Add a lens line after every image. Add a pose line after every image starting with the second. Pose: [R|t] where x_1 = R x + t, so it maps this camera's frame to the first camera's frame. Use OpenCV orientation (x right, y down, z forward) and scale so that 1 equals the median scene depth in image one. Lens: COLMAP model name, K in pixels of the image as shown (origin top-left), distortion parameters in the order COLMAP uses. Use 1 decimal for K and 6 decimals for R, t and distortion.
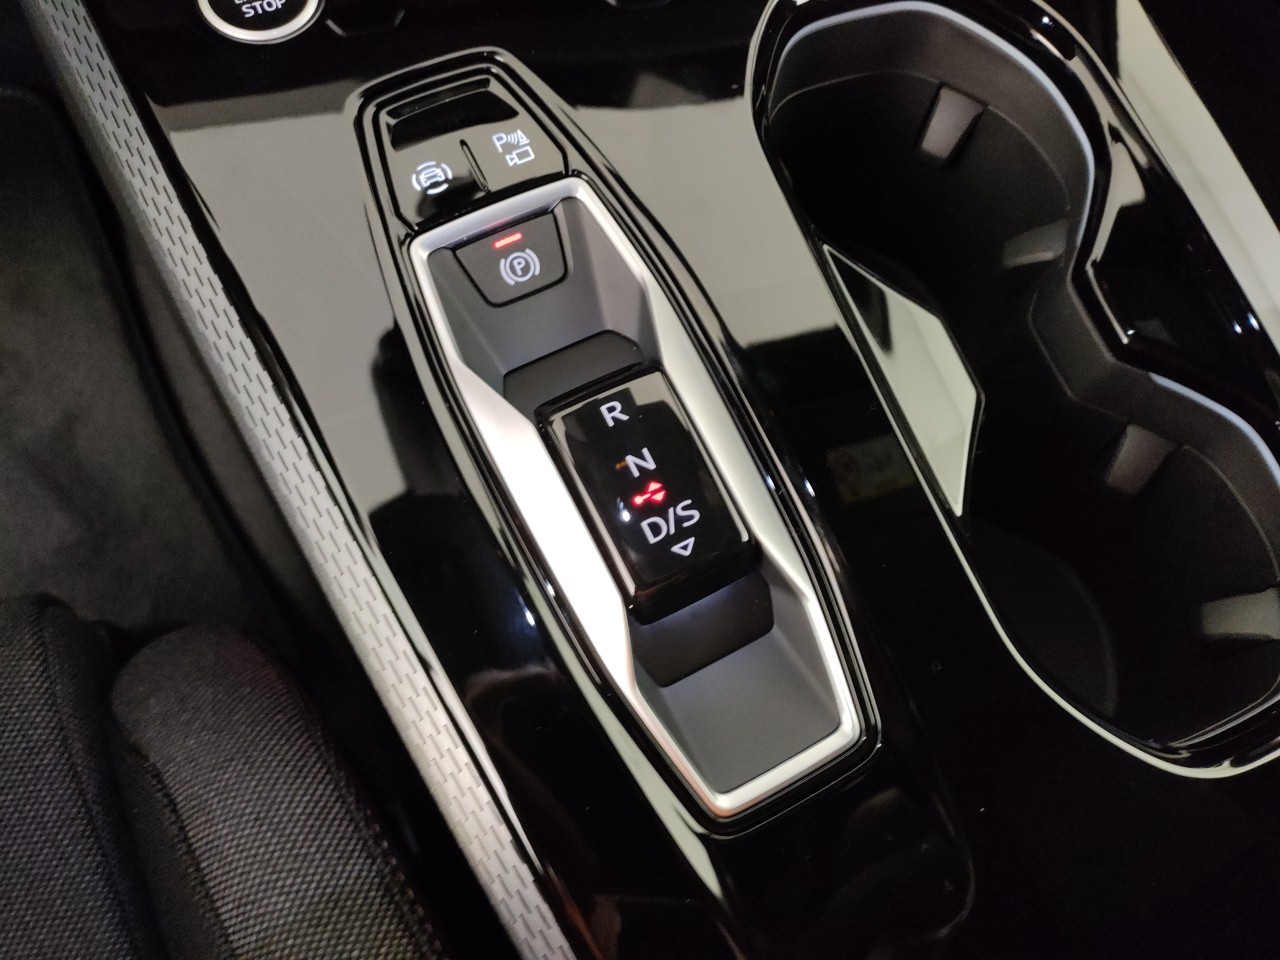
lens RADIAL K [[975.0, 0, 640.0], [0, 975.0, 480.0], [0, 0, 1]] dist [0.008701, -0.042281]
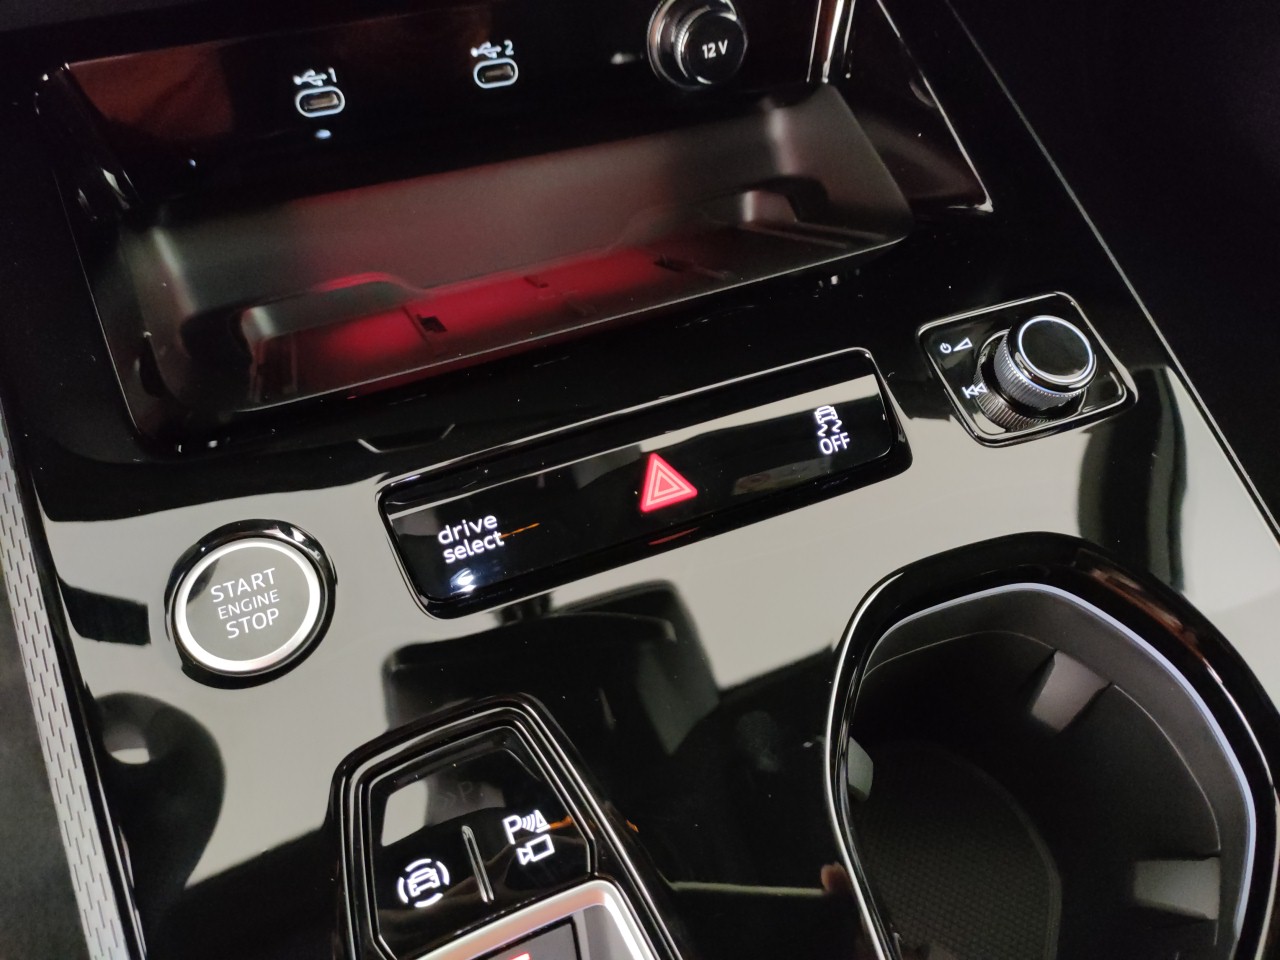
lens RADIAL K [[975.0, 0, 640.0], [0, 975.0, 480.0], [0, 0, 1]] dist [0.008701, -0.042281]
pose [[0.996573, 0.051963, -0.064360, -0.001561], [-0.061311, 0.986318, -0.153029, -0.516578], [0.055528, 0.156450, 0.986124, 0.165093]]
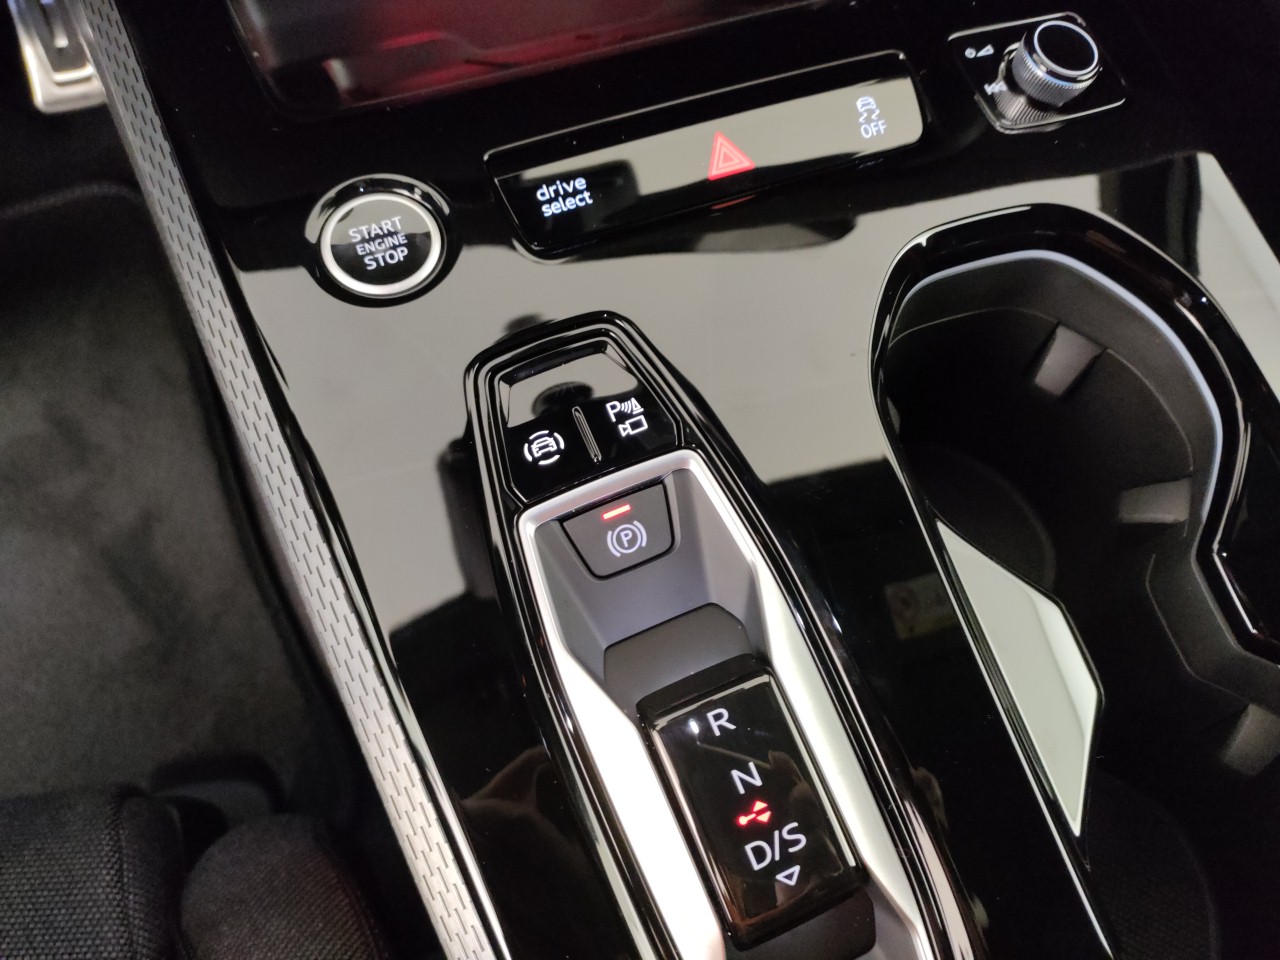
lens RADIAL K [[975.0, 0, 640.0], [0, 975.0, 480.0], [0, 0, 1]] dist [0.008701, -0.042281]
pose [[0.997186, 0.052285, -0.053720, -0.060359], [-0.055095, 0.997114, -0.052224, -0.227247], [0.050835, 0.055036, 0.997189, 0.019873]]
